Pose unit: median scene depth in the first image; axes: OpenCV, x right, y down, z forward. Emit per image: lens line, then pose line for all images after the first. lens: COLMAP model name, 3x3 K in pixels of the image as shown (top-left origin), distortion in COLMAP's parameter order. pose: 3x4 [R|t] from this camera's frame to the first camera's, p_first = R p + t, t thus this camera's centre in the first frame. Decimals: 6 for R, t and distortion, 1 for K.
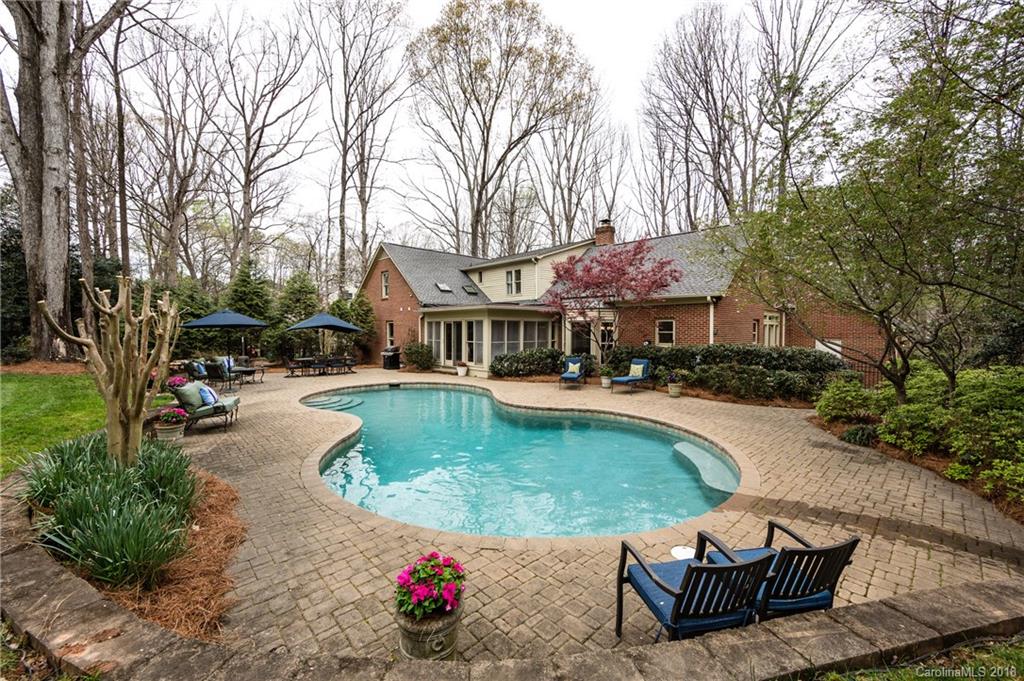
lens RADIAL K [[408.8, 0, 518.5], [0, 408.8, 339.5], [0, 0, 1]] dist [0.001060, 0.000355]
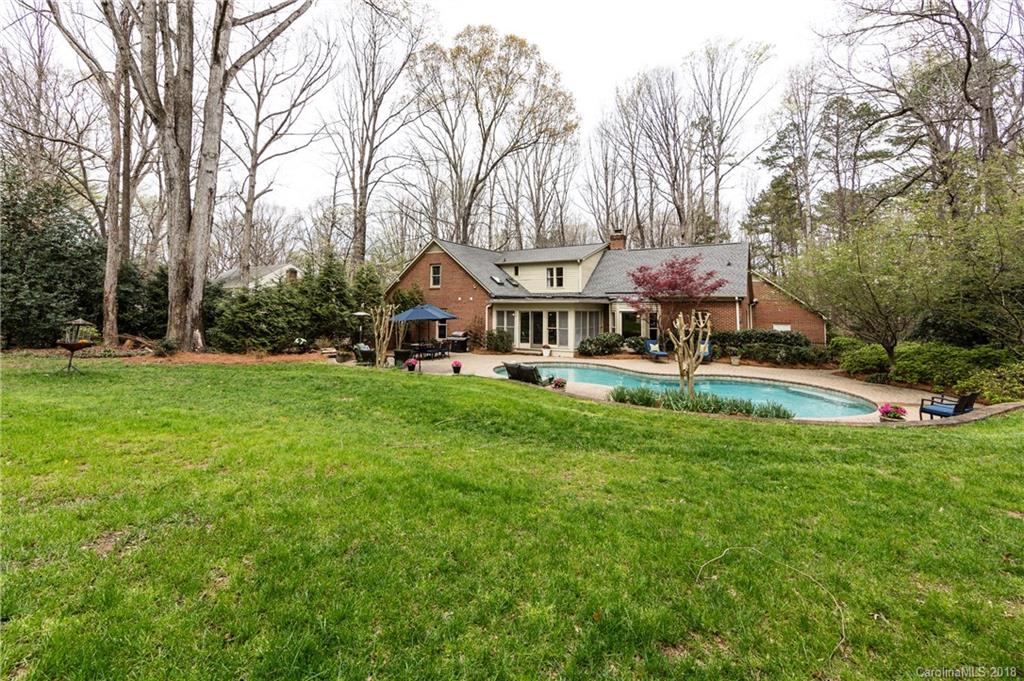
lens RADIAL K [[408.8, 0, 533.5], [0, 408.8, 281.7], [0, 0, 1]] dist [0.001060, 0.000355]
pose [[0.967040, 0.019386, 0.253884, -0.490769], [0.004296, 0.995713, -0.092396, -0.020926], [-0.254586, 0.090441, 0.962812, -0.194976]]
